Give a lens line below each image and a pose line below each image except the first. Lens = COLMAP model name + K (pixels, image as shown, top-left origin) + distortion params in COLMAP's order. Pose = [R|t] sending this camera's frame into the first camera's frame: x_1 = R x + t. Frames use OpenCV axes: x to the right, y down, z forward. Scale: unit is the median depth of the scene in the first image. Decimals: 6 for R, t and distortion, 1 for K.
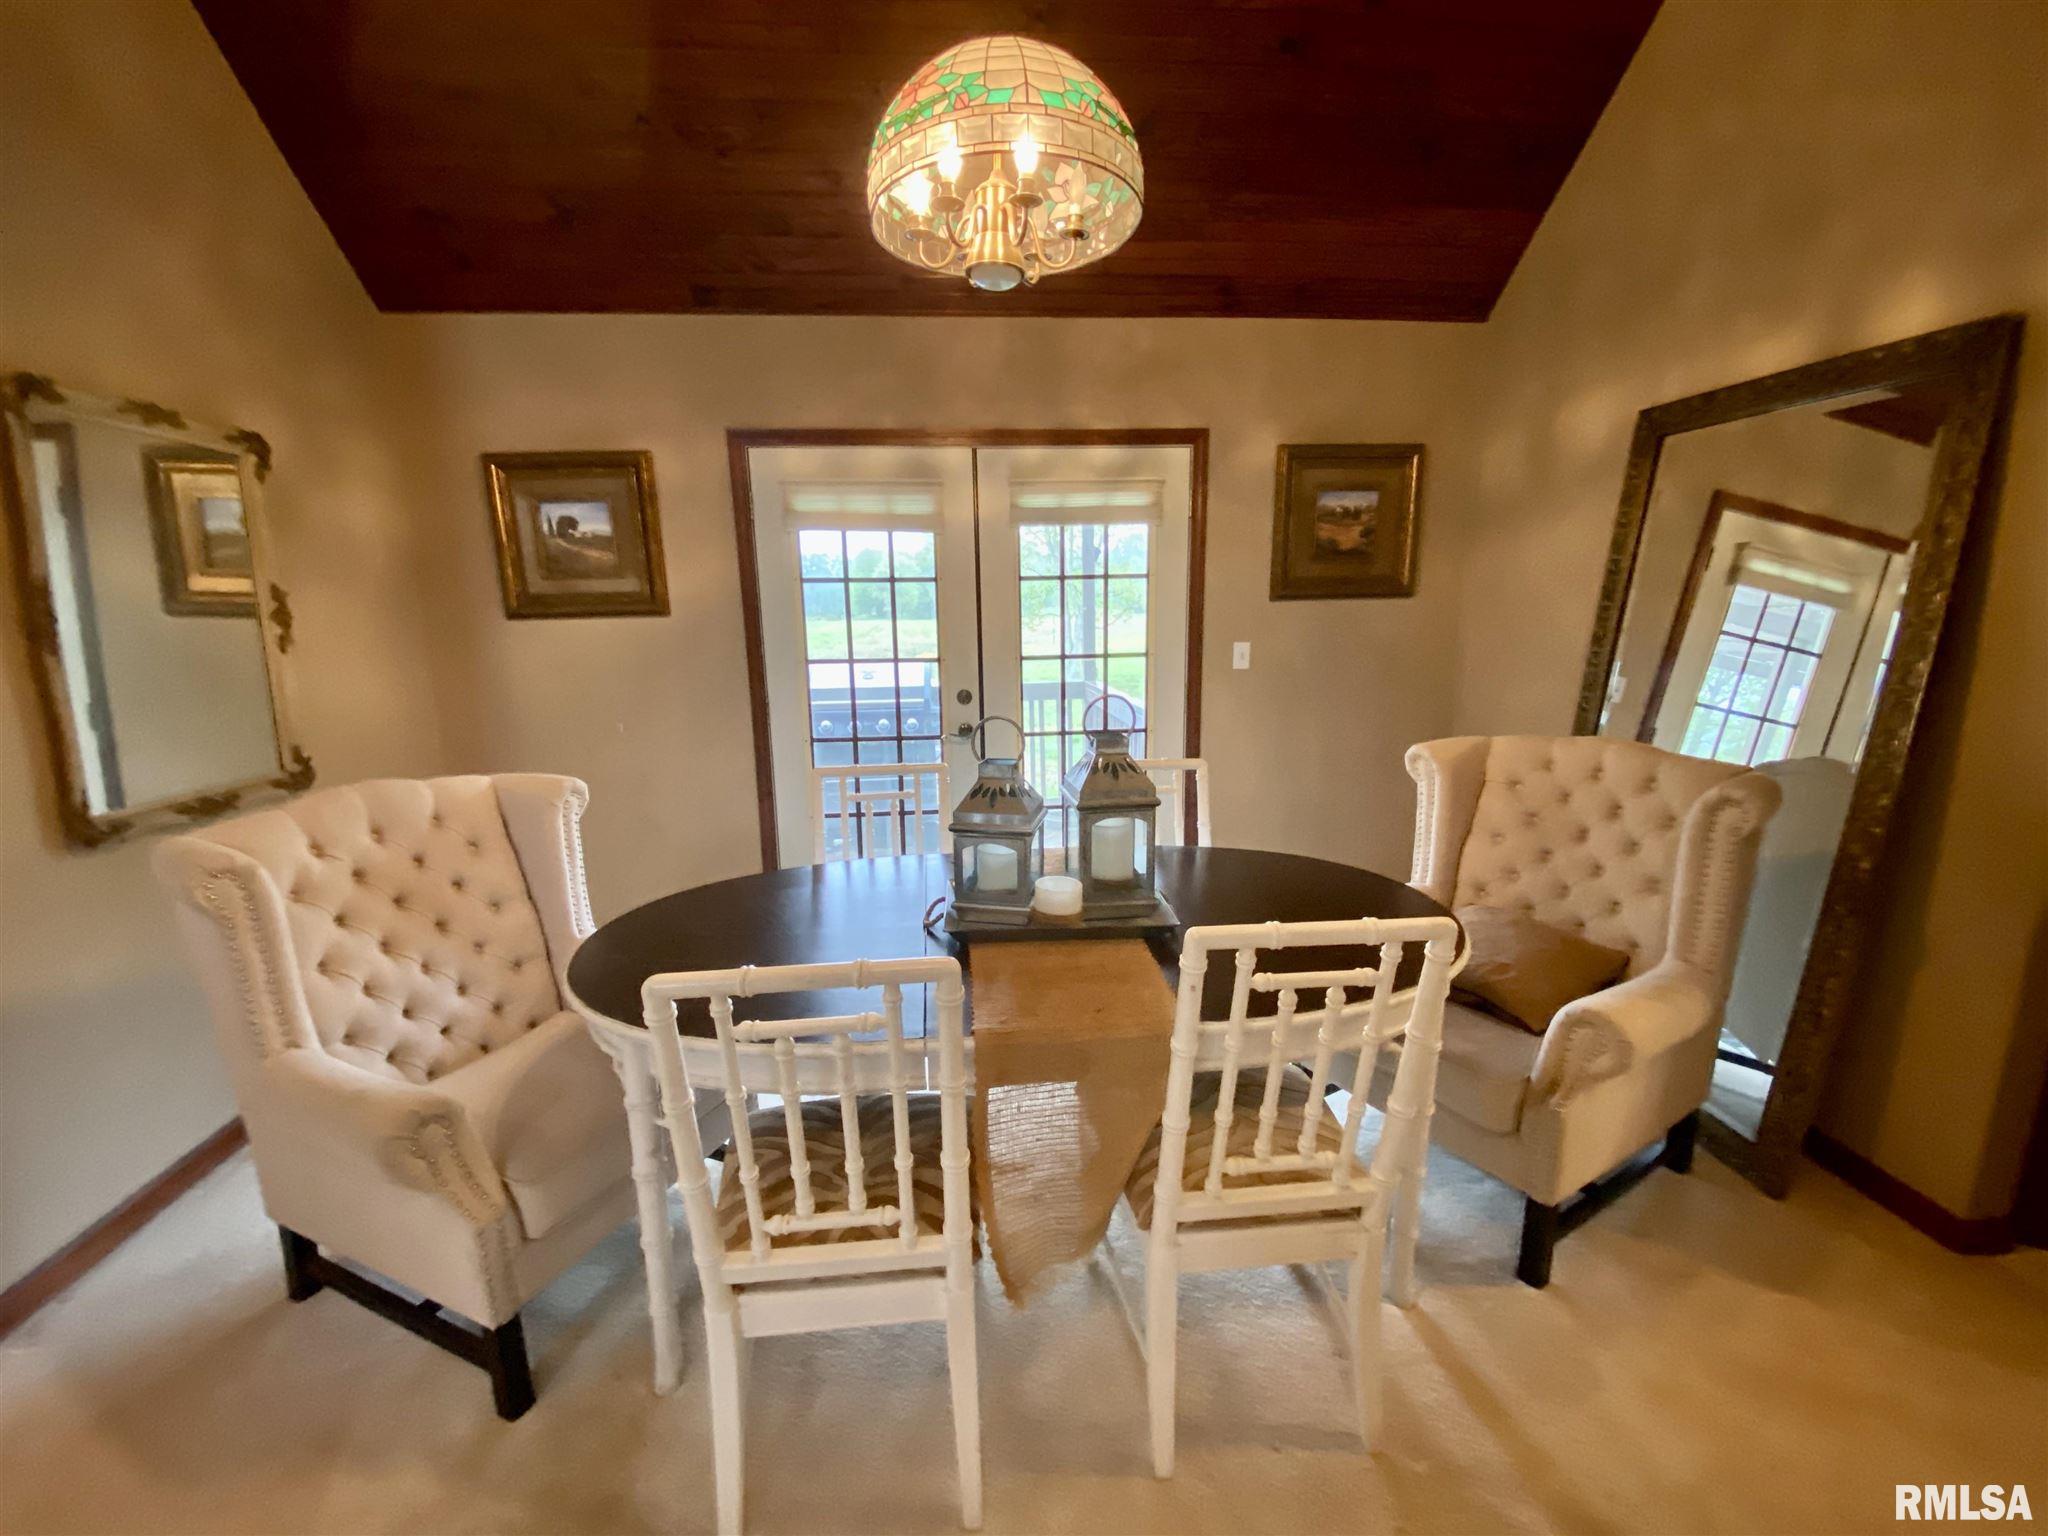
lens RADIAL K [[842.5, 0, 1035.6], [0, 842.5, 777.5], [0, 0, 1]] dist [0.026786, -0.025594]
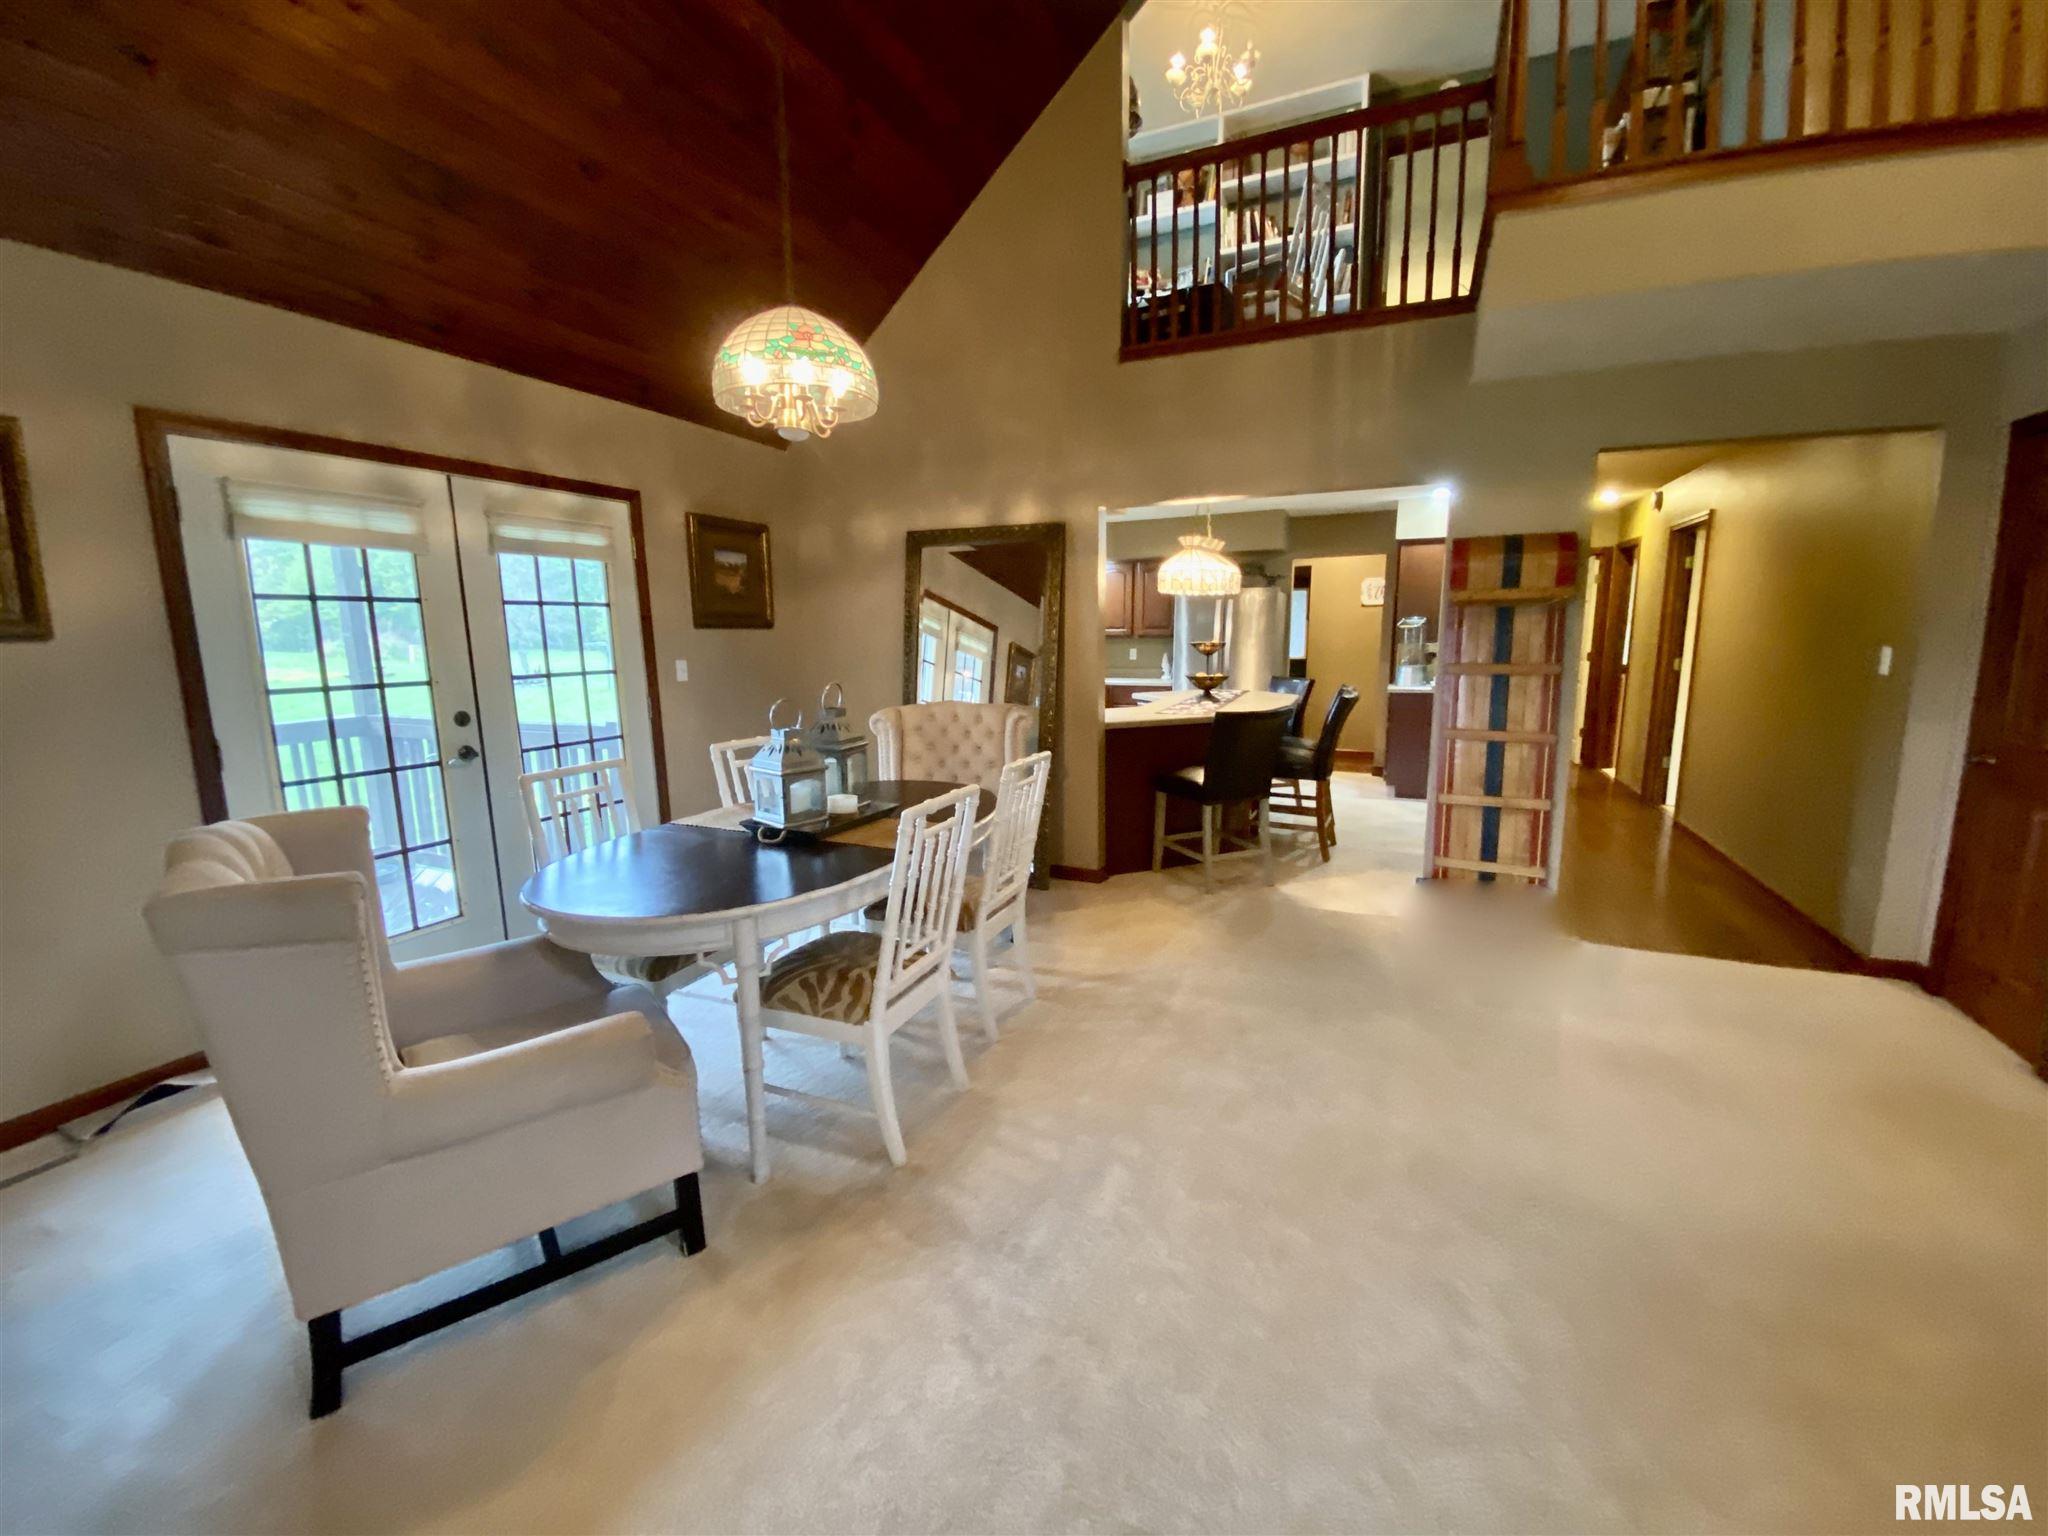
lens RADIAL K [[842.5, 0, 1035.6], [0, 842.5, 777.5], [0, 0, 1]] dist [0.026786, -0.025594]
pose [[0.465178, -0.138306, 0.874346, -0.683809], [0.172146, 0.982996, 0.063906, 0.025433], [-0.868317, 0.120787, 0.481077, -0.062639]]
